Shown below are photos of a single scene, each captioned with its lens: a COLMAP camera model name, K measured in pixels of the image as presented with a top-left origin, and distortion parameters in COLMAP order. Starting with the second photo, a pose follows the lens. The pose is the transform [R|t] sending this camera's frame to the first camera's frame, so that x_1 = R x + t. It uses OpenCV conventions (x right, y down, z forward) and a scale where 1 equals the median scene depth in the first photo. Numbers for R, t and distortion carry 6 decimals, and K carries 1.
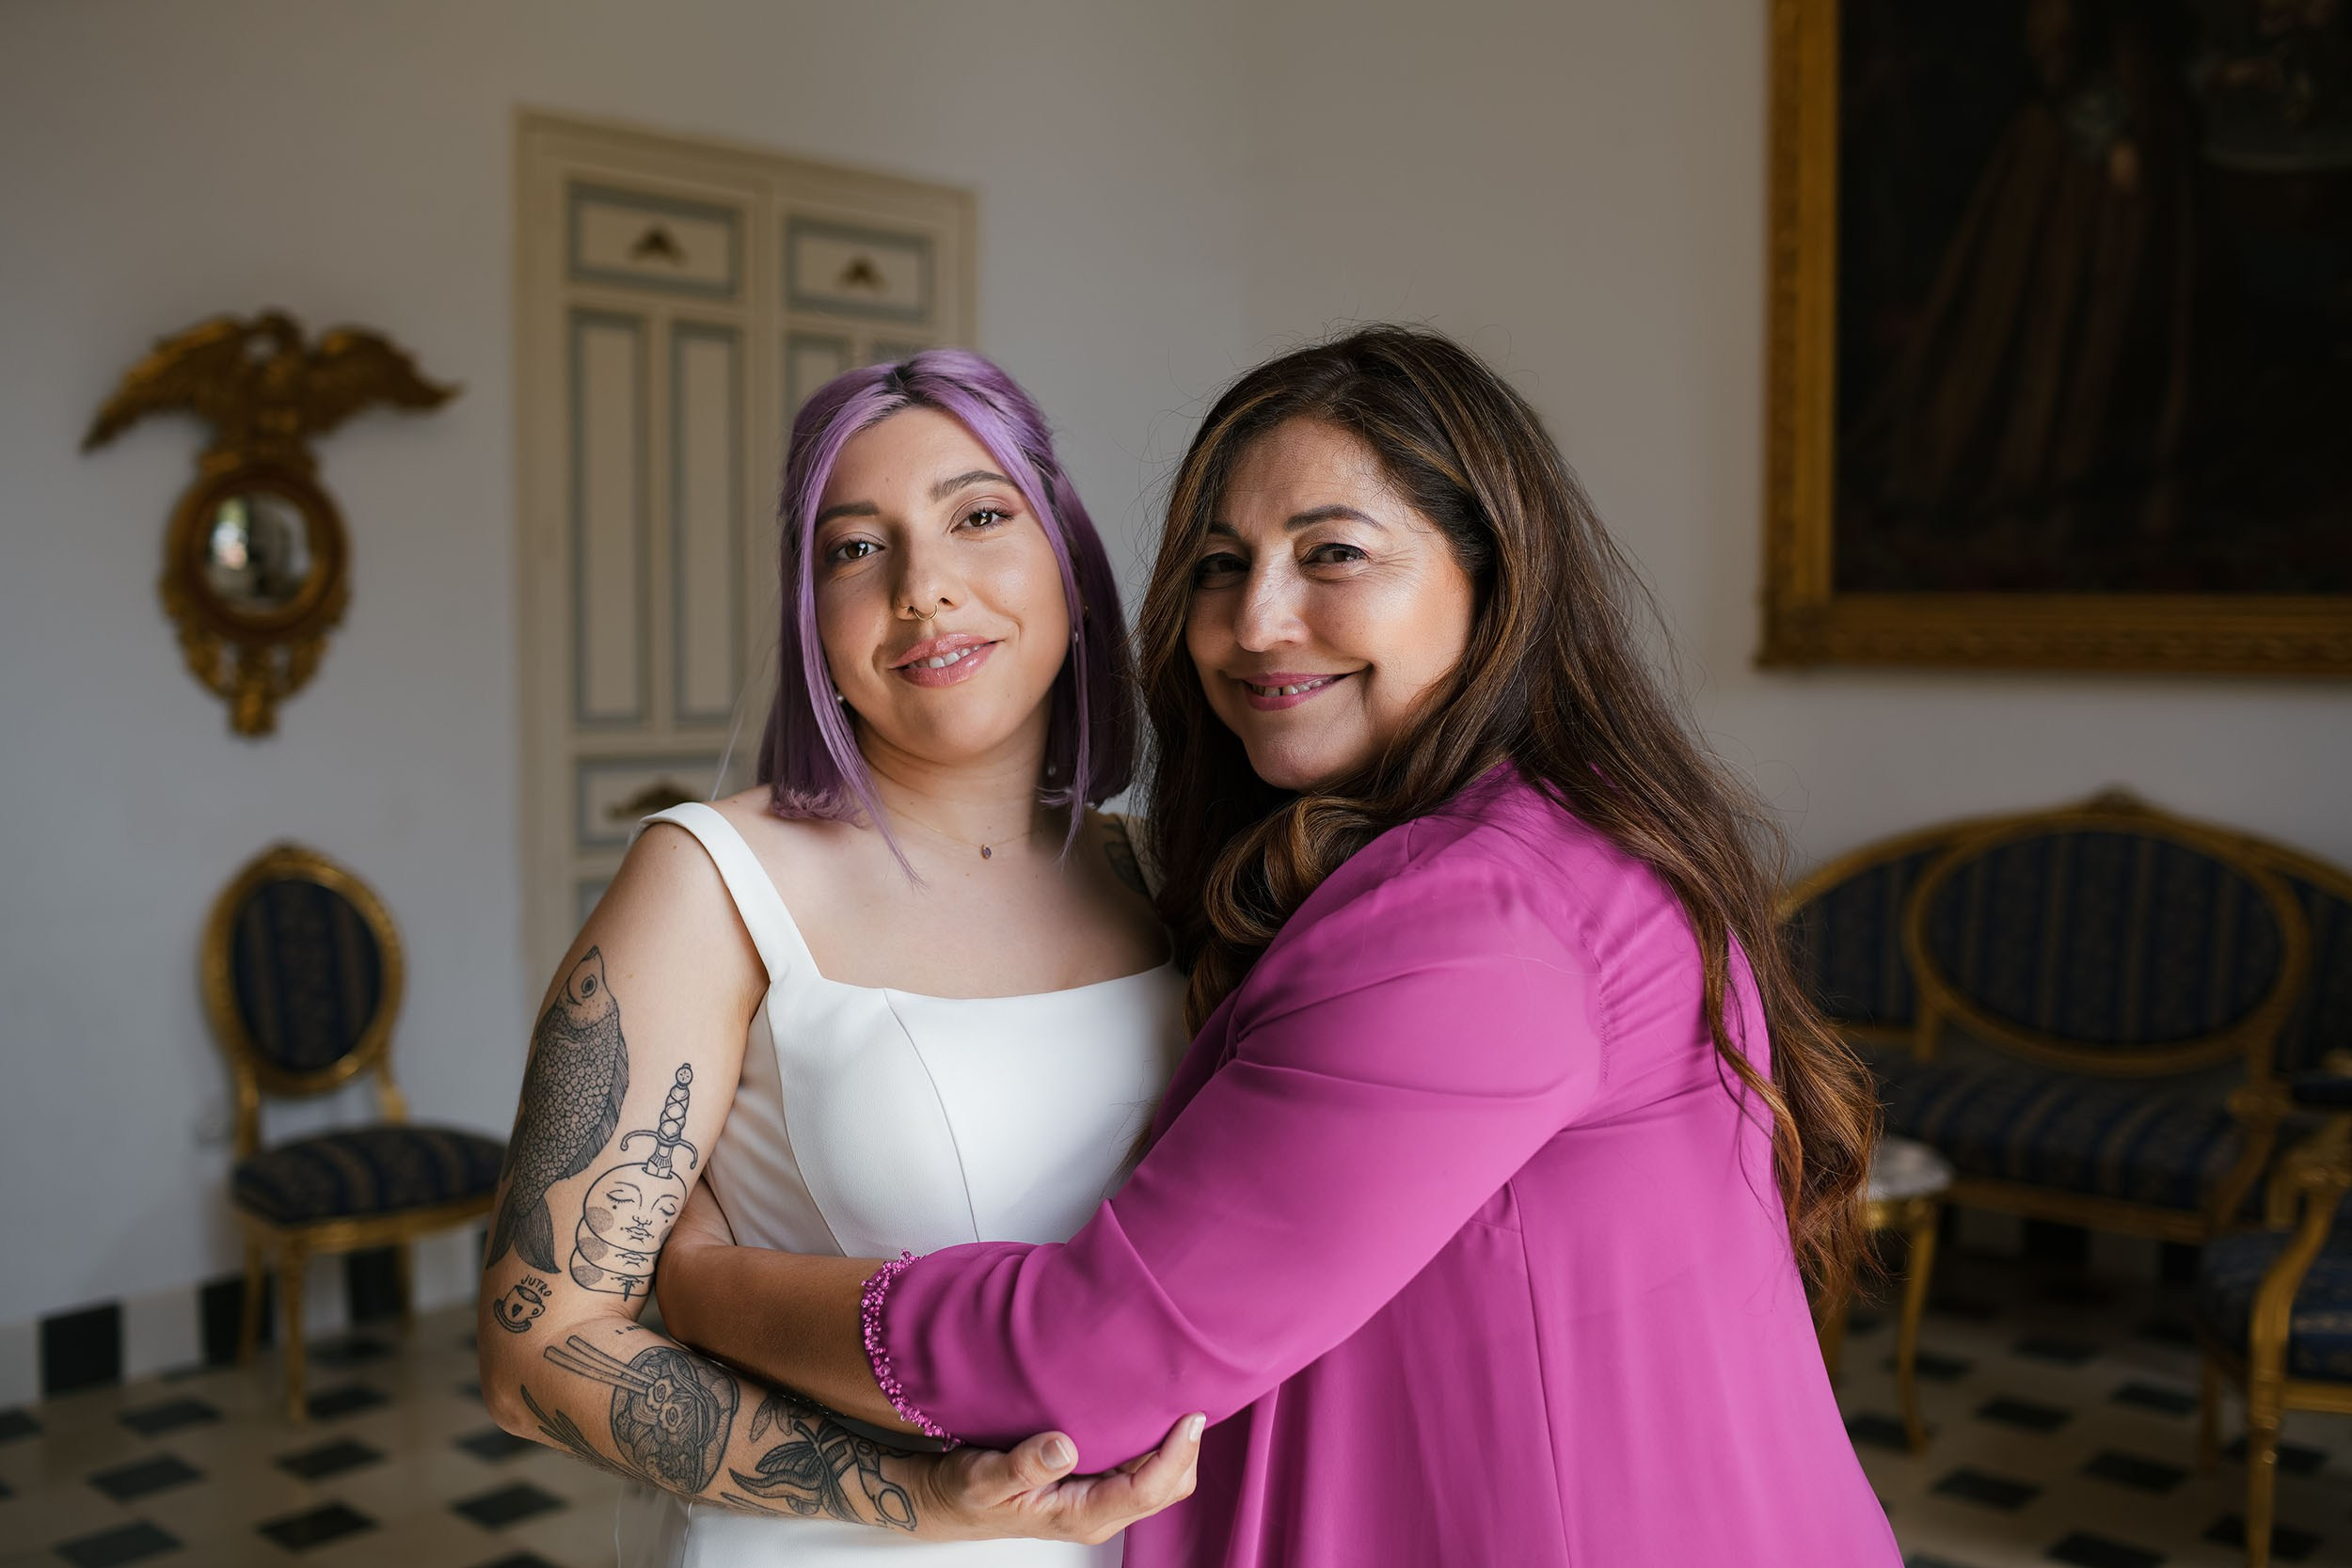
lens RADIAL K [[2225.6, 0, 1128.8], [0, 2225.6, 783.2], [0, 0, 1]] dist [-0.068845, 0.000000]
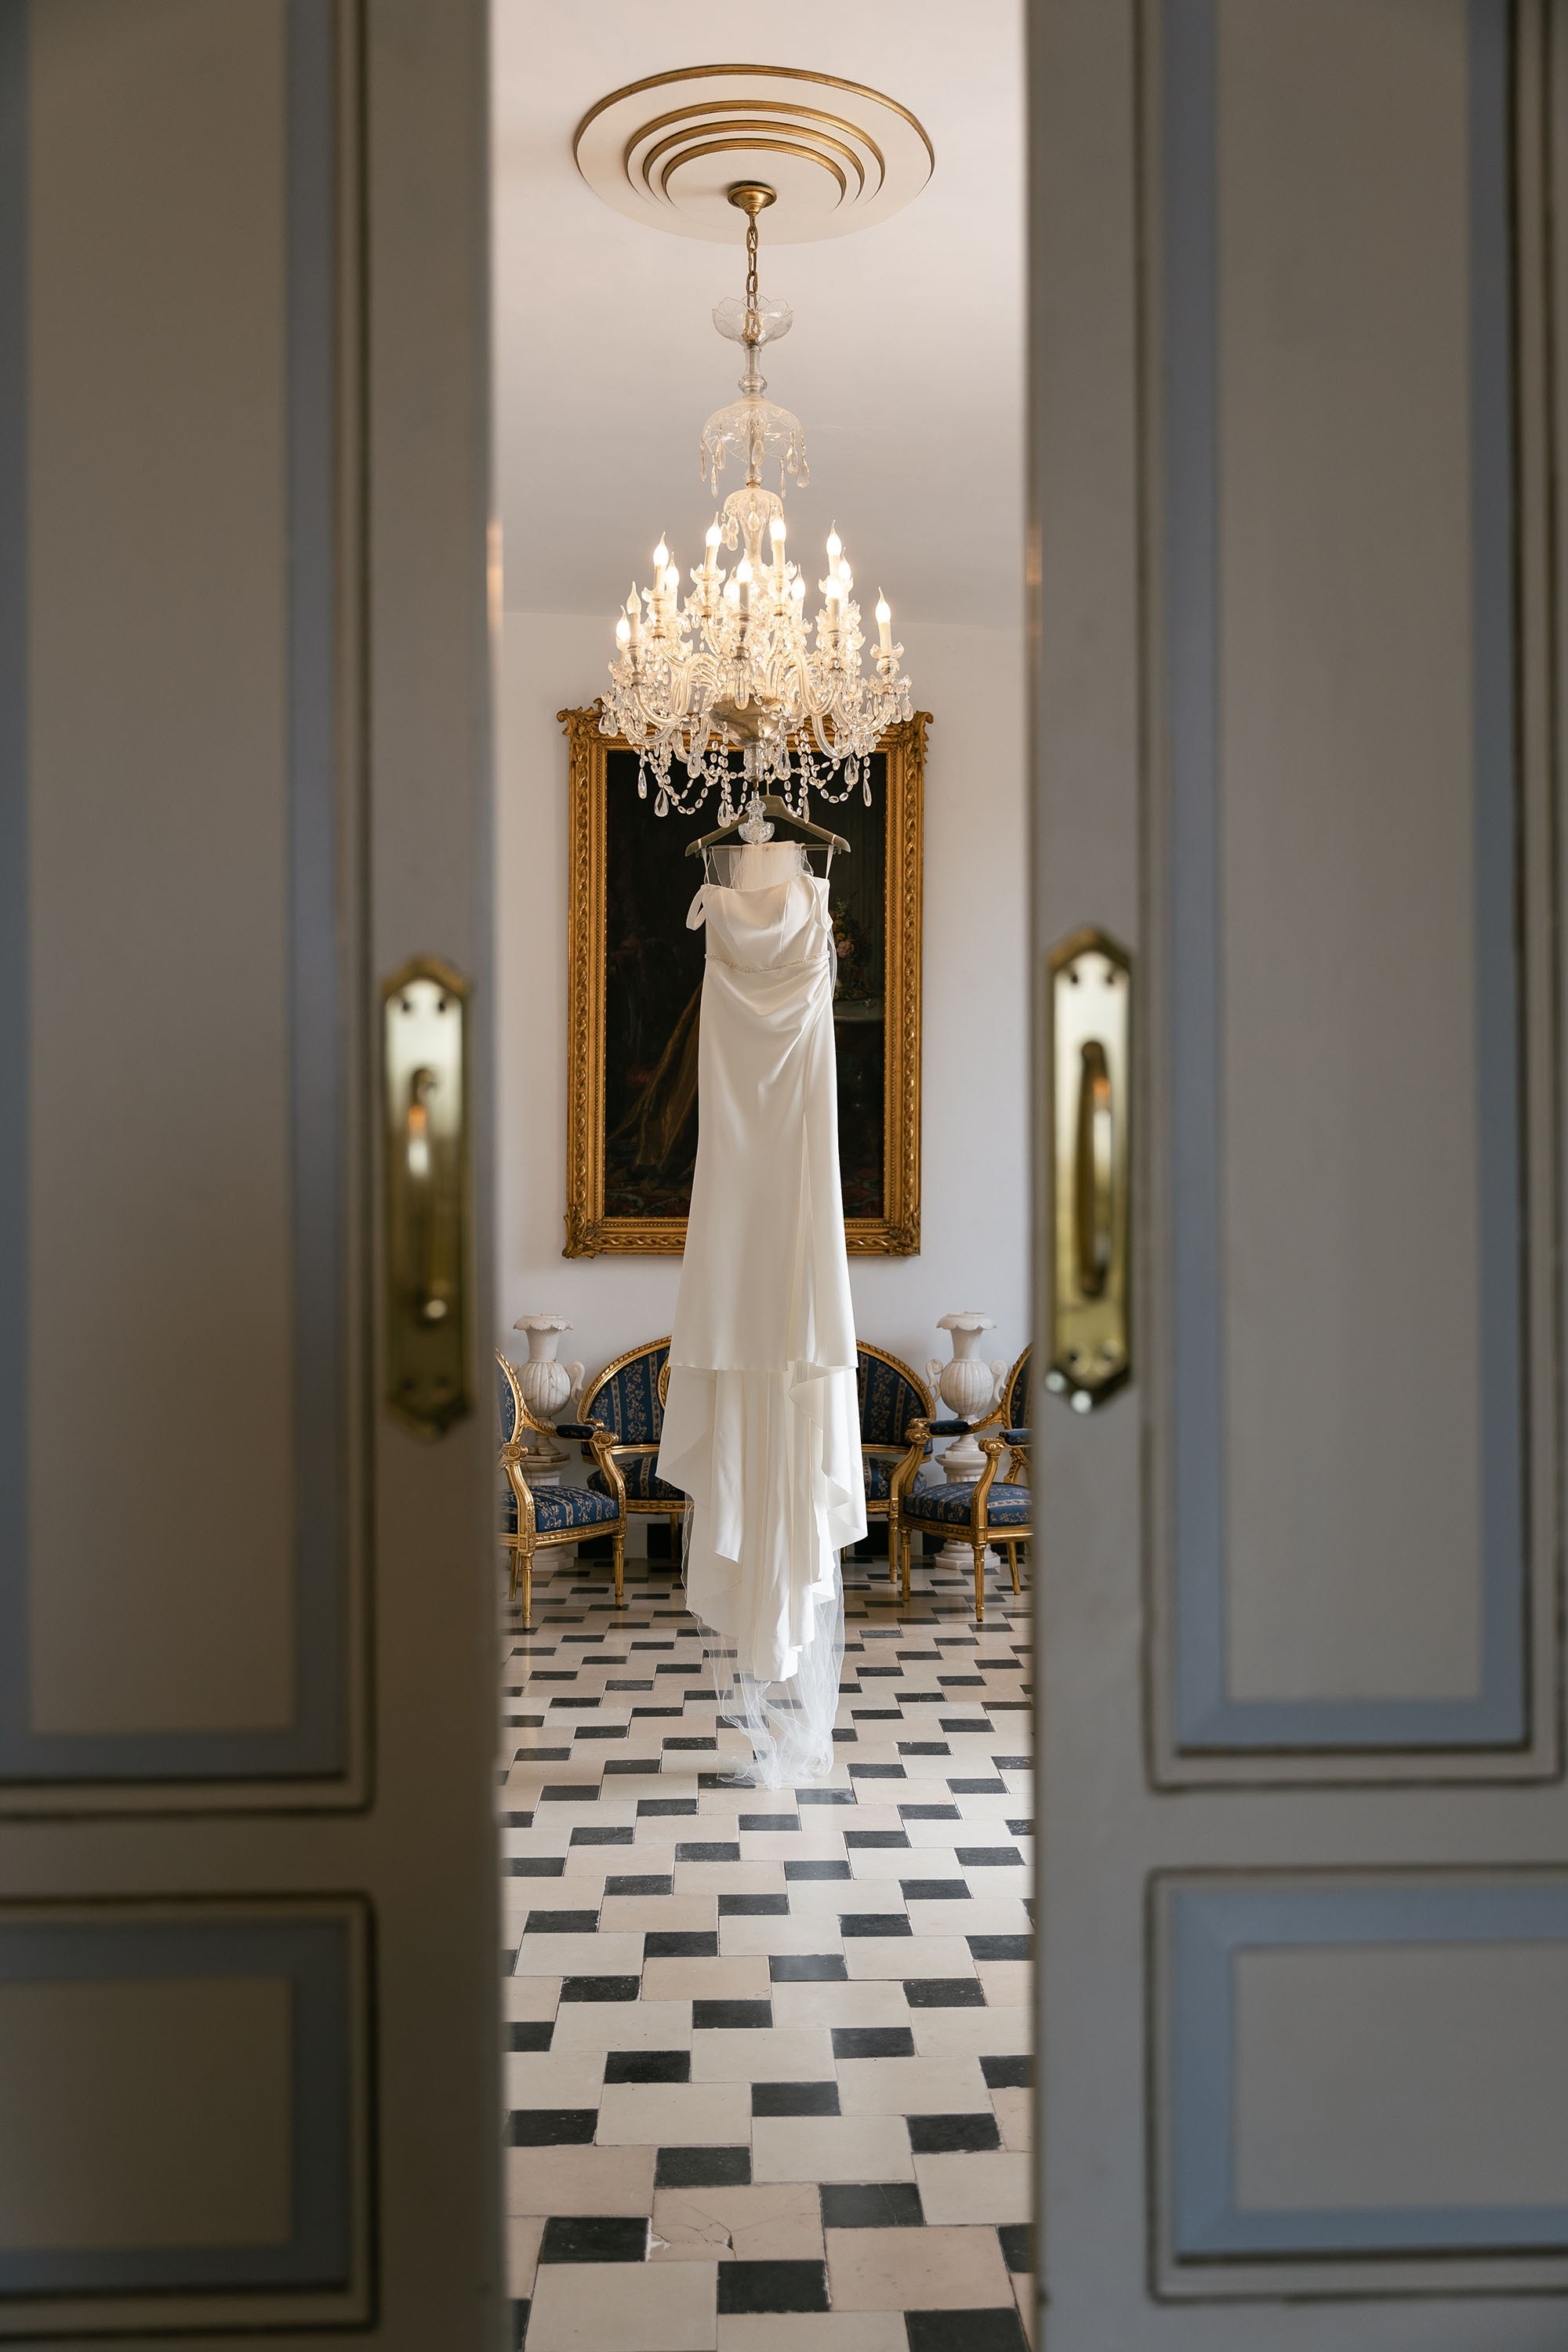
lens RADIAL K [[2055.1, 0, 798.0], [0, 2055.1, 1182.9], [0, 0, 1]] dist [-0.046112, -0.002233]
pose [[0.719315, 0.011274, 0.694592, -0.908491], [0.053938, 0.995944, -0.072022, 0.023423], [-0.692587, 0.089271, 0.715789, -0.421323]]
